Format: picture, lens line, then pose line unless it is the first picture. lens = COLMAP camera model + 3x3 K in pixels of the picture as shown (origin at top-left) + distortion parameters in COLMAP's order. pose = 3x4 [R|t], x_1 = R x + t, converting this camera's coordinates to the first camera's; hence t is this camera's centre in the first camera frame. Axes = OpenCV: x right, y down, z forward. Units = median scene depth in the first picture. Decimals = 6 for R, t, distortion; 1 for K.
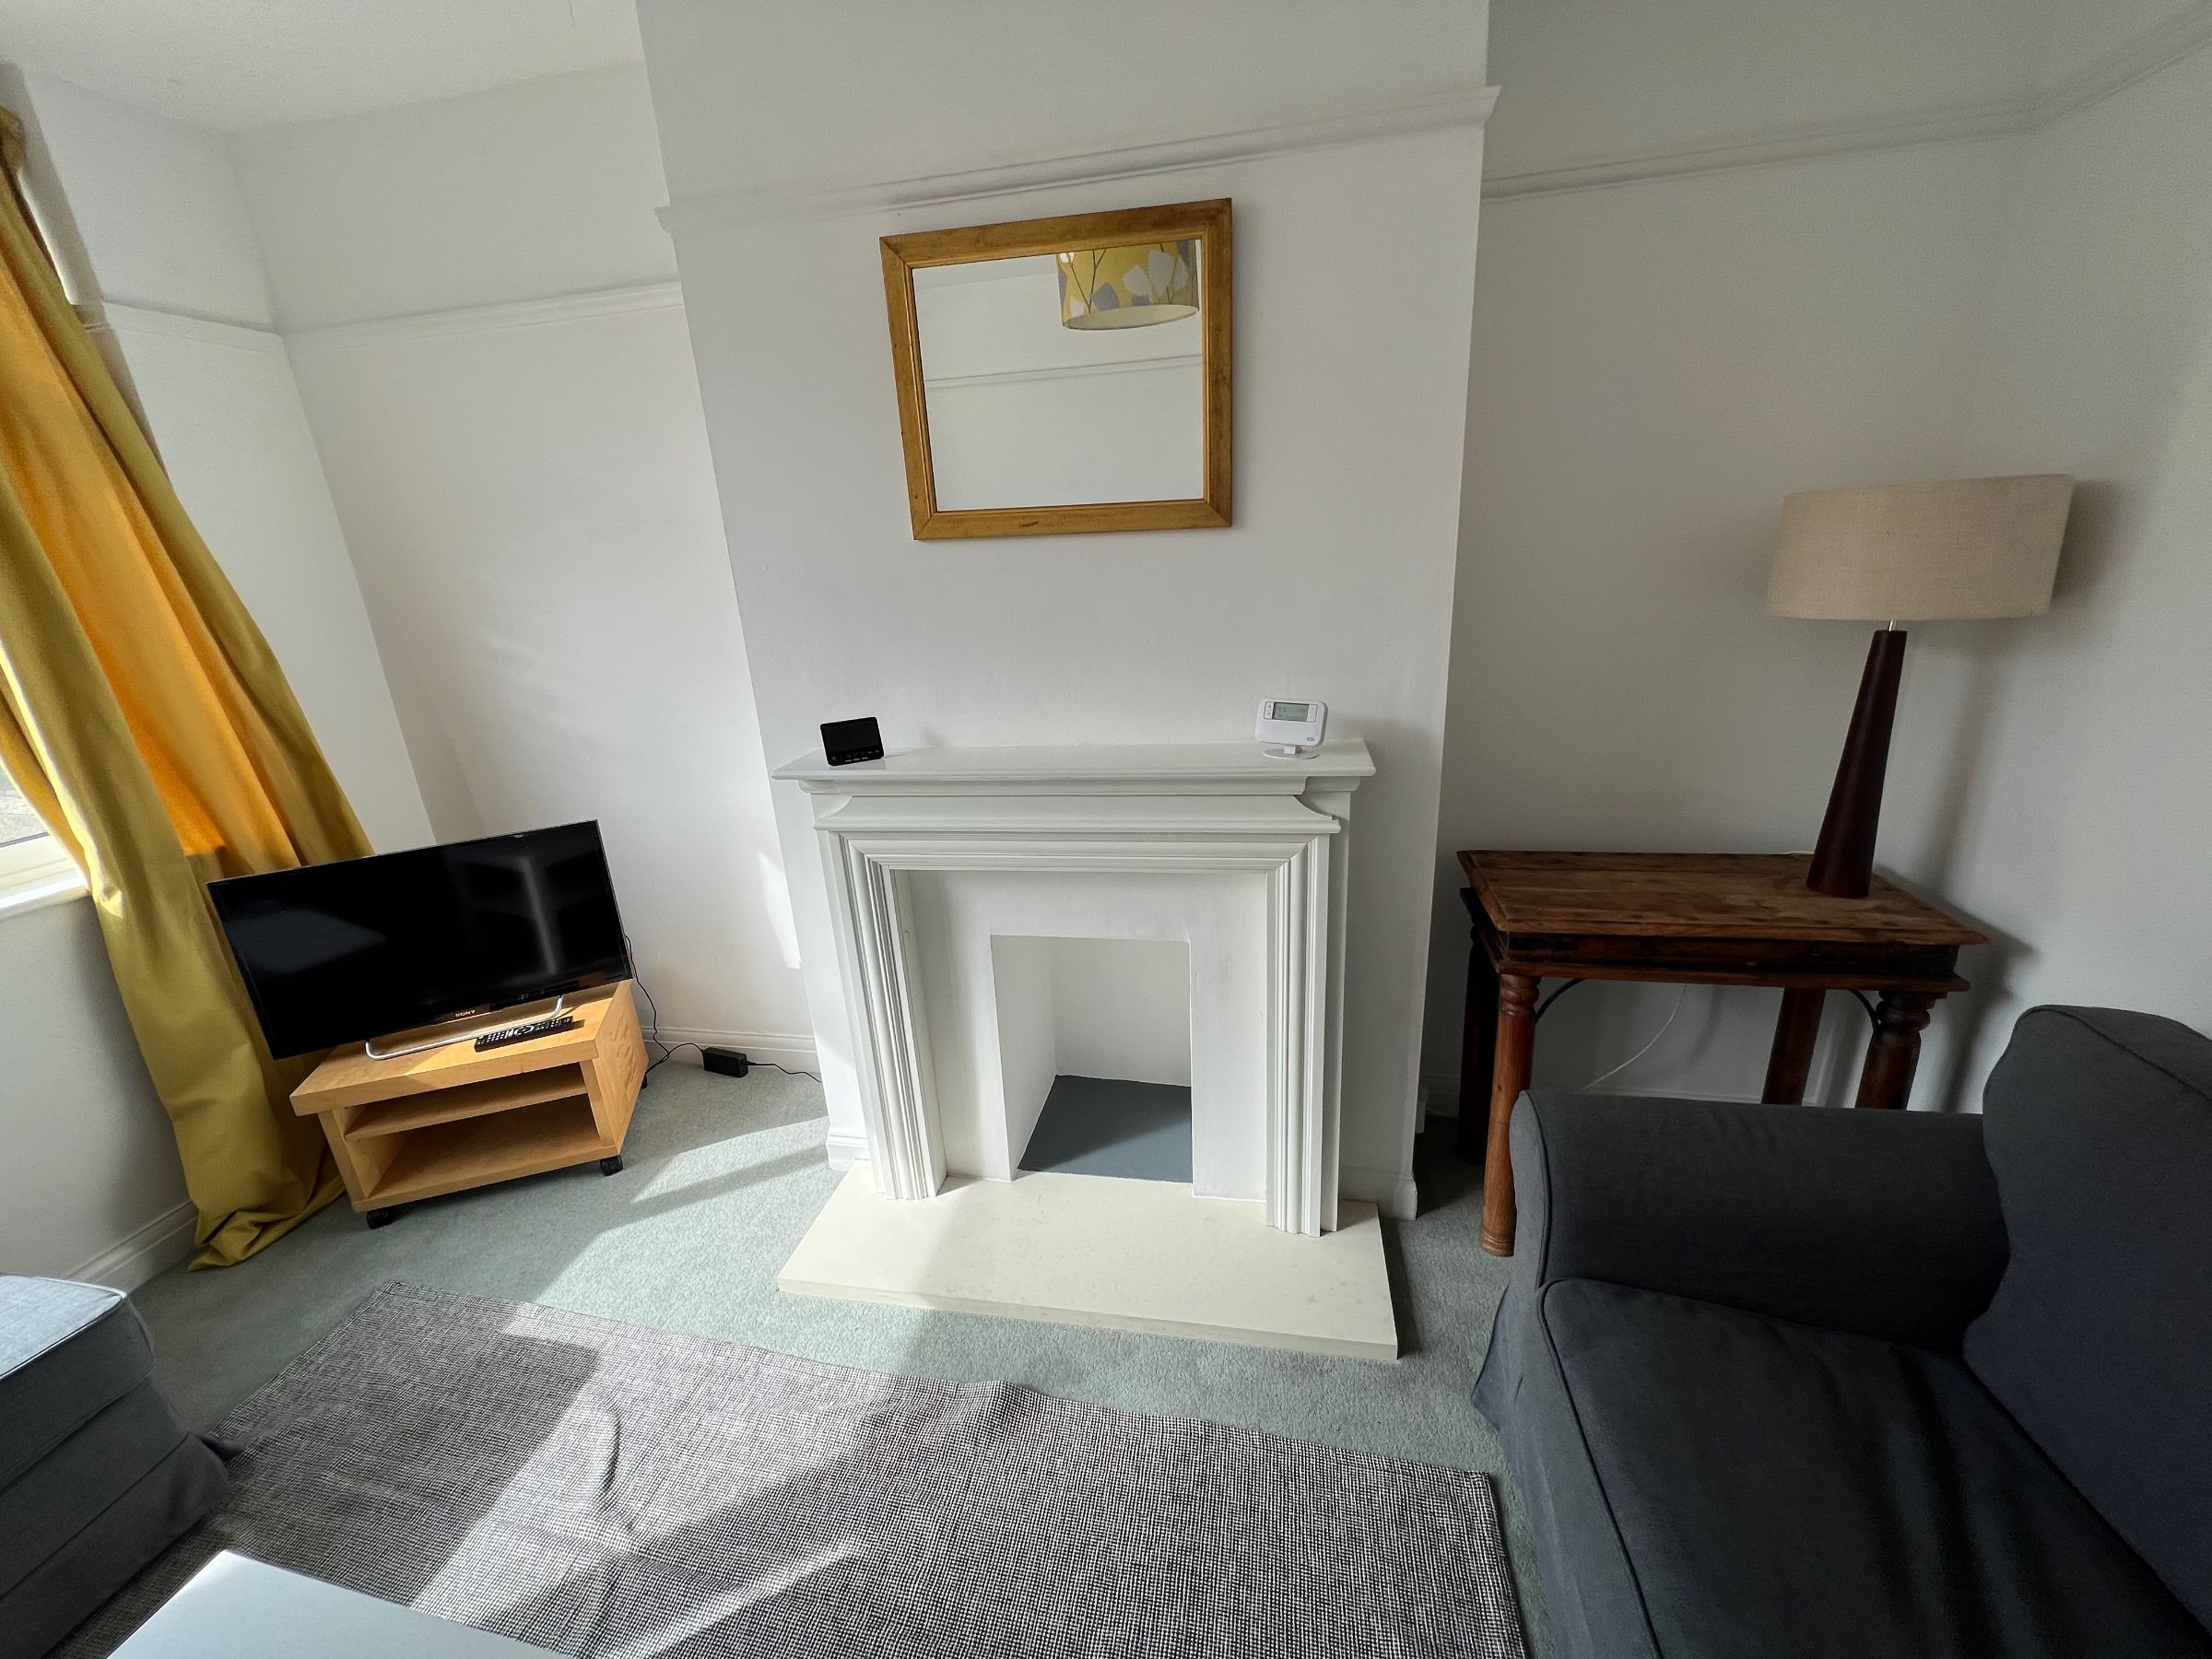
lens RADIAL K [[873.7, 0, 1087.2], [0, 873.7, 815.8], [0, 0, 1]] dist [-0.002817, 0.000871]
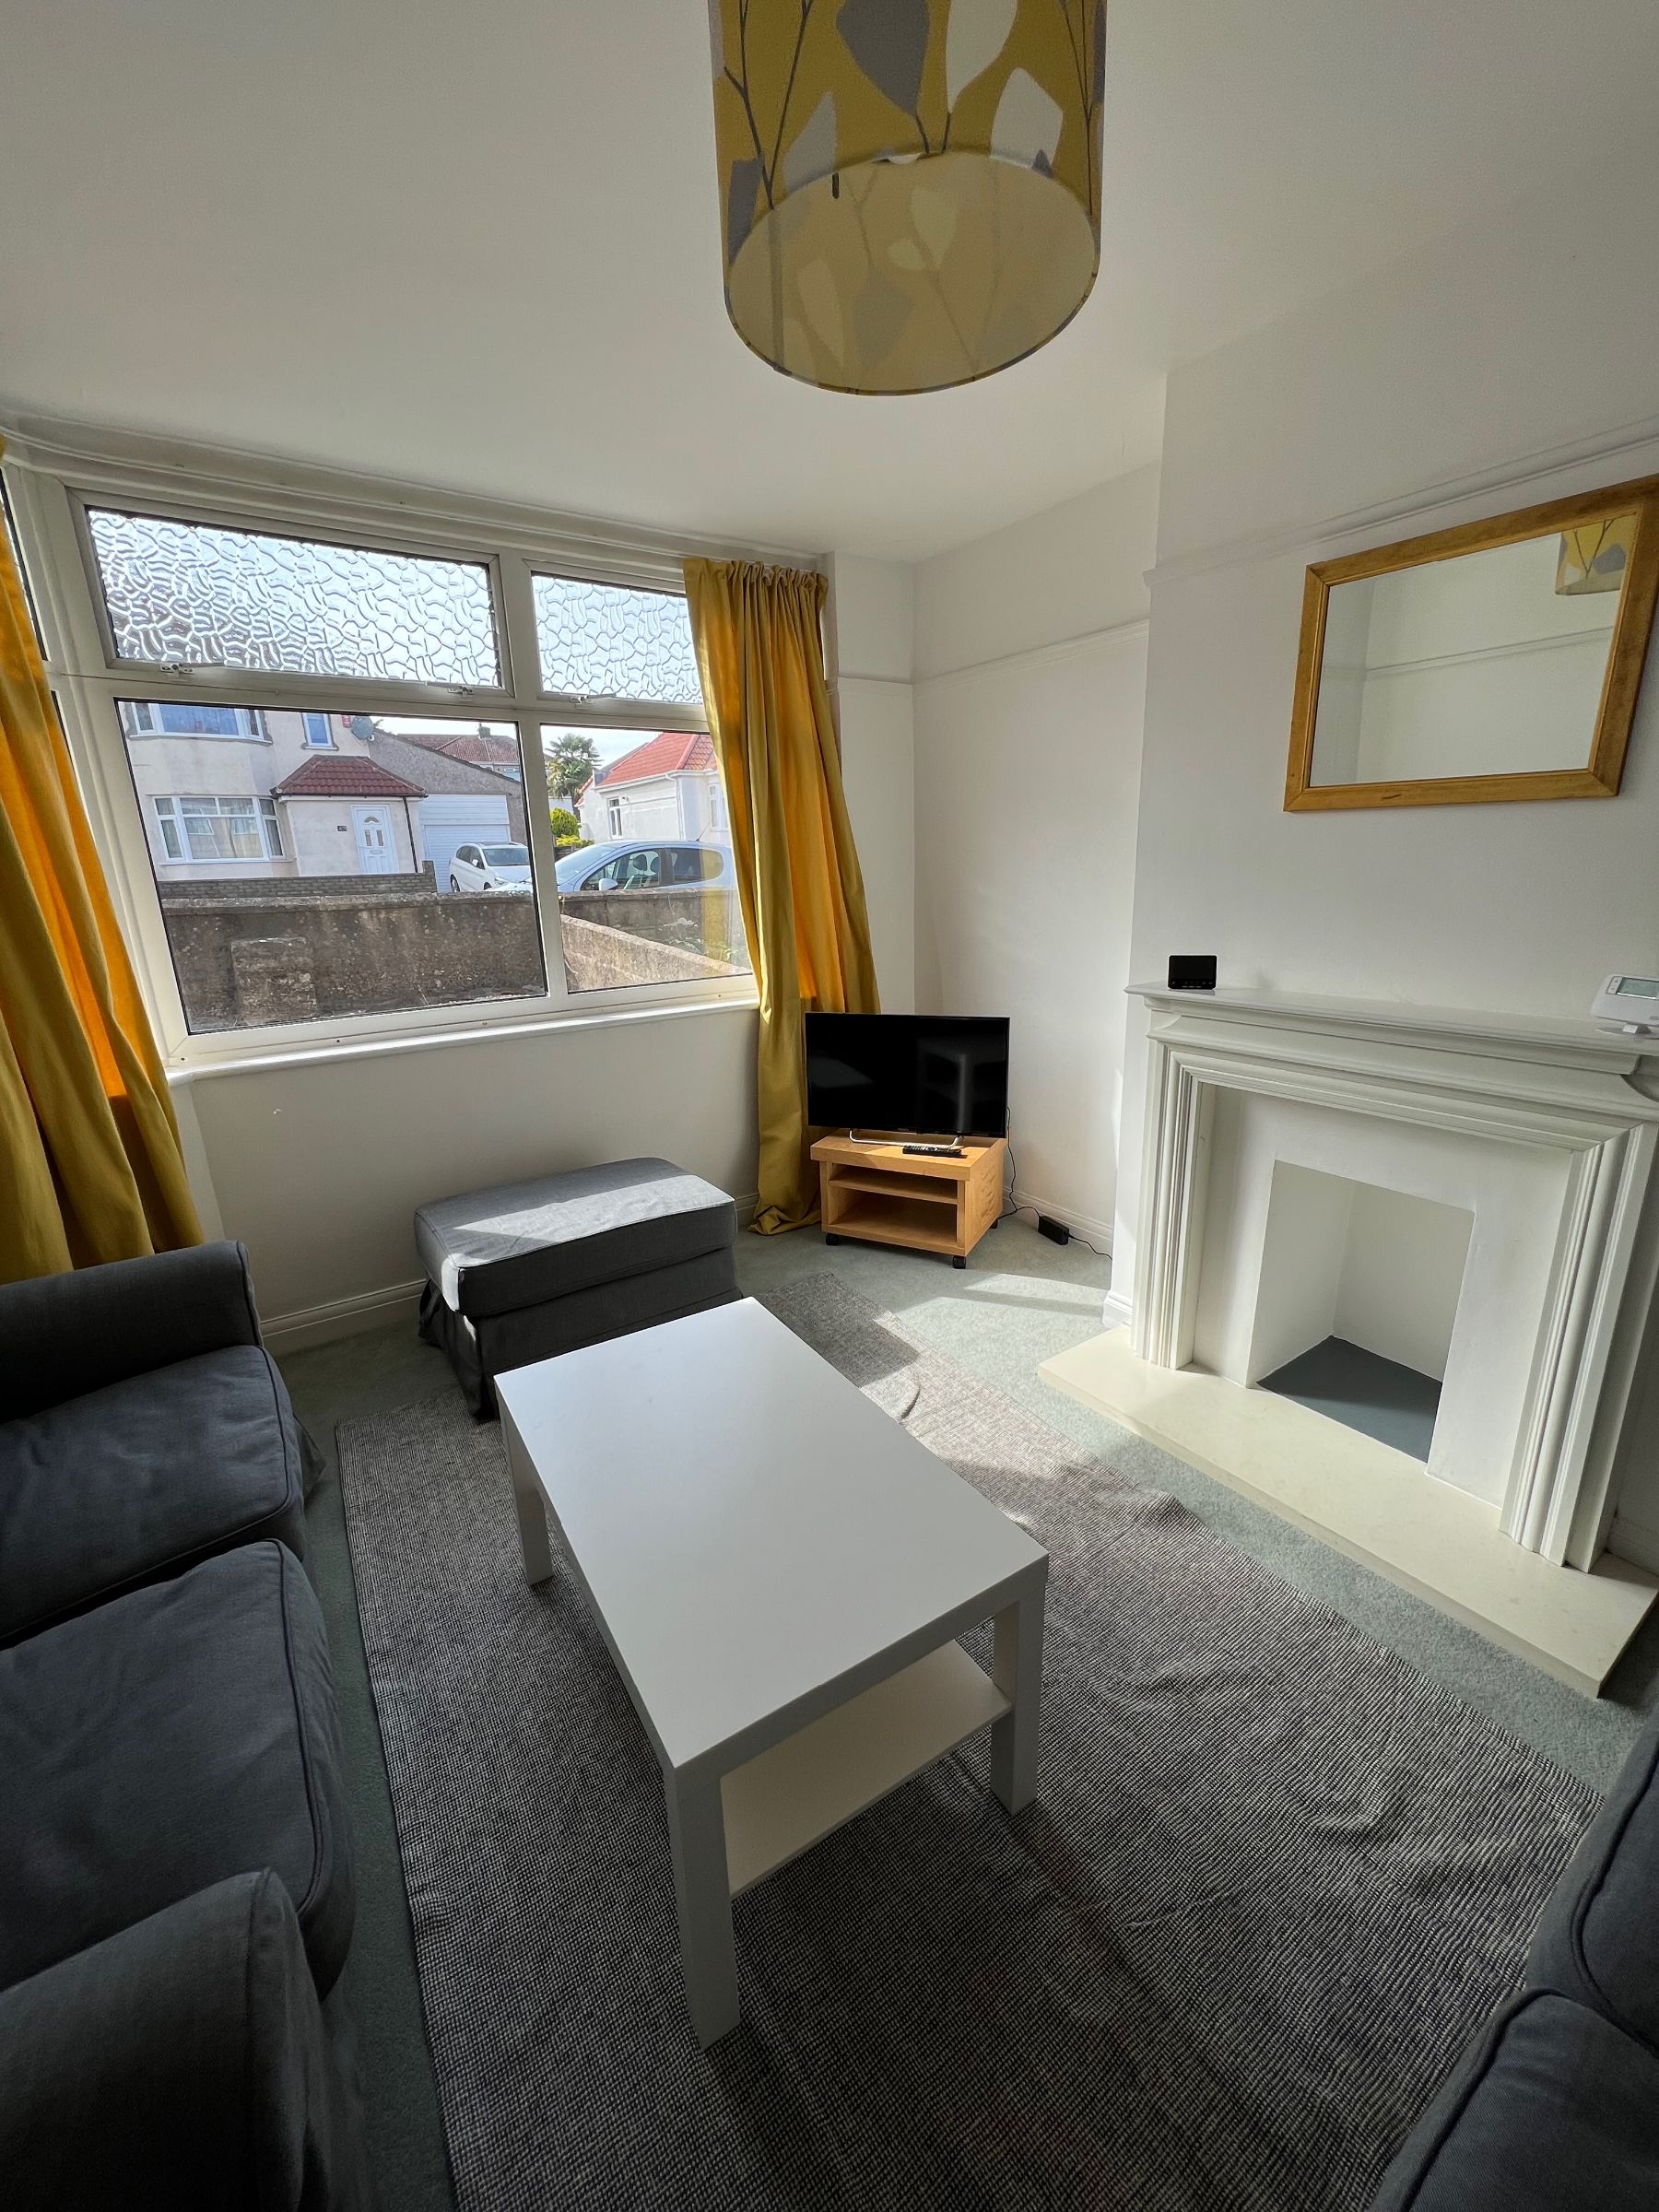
lens RADIAL K [[873.7, 0, 832.7], [0, 873.7, 1102.7], [0, 0, 1]] dist [-0.002817, 0.000871]
pose [[0.716400, 0.220467, -0.661940, 0.225255], [-0.225163, 0.971053, 0.079733, 0.109438], [0.660357, 0.091924, 0.745304, -0.249930]]
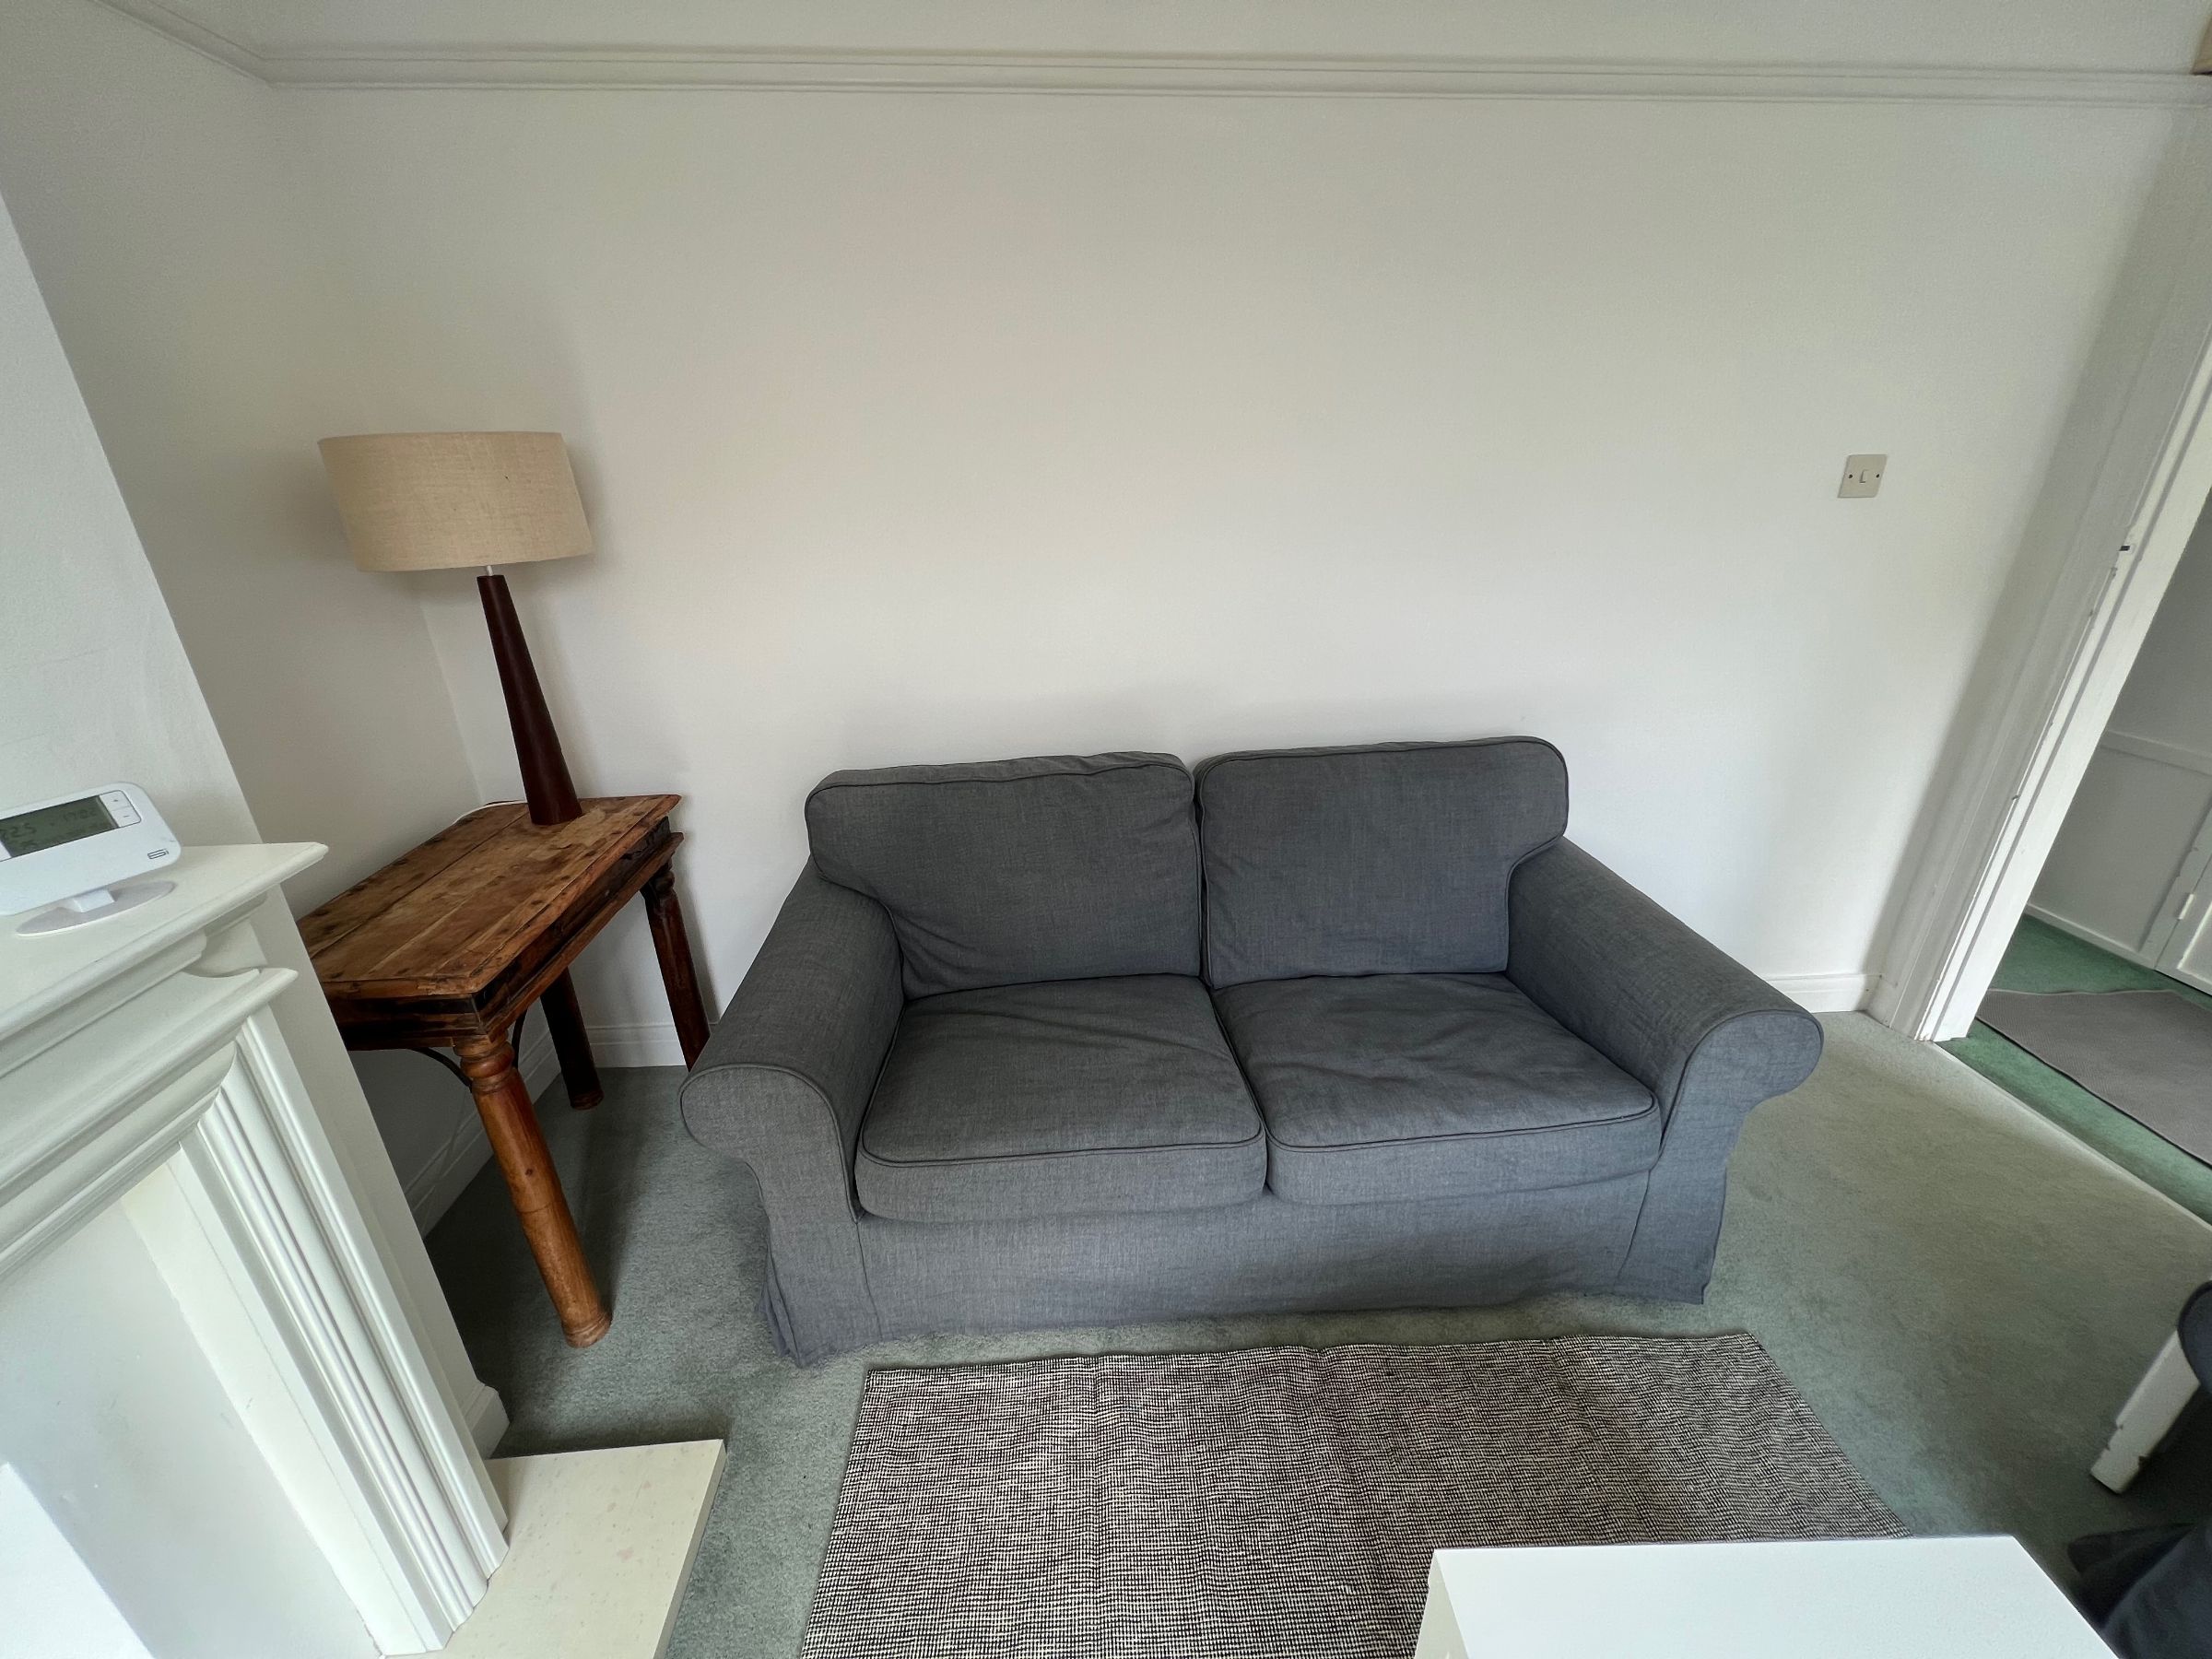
lens RADIAL K [[888.6, 0, 1105.8], [0, 888.6, 824.3], [0, 0, 1]] dist [-0.001341, -0.000368]
pose [[-0.256056, -0.313951, 0.914259, -0.299499], [0.319444, 0.865174, 0.386562, -0.107710], [-0.912355, 0.391036, -0.121243, 0.473433]]
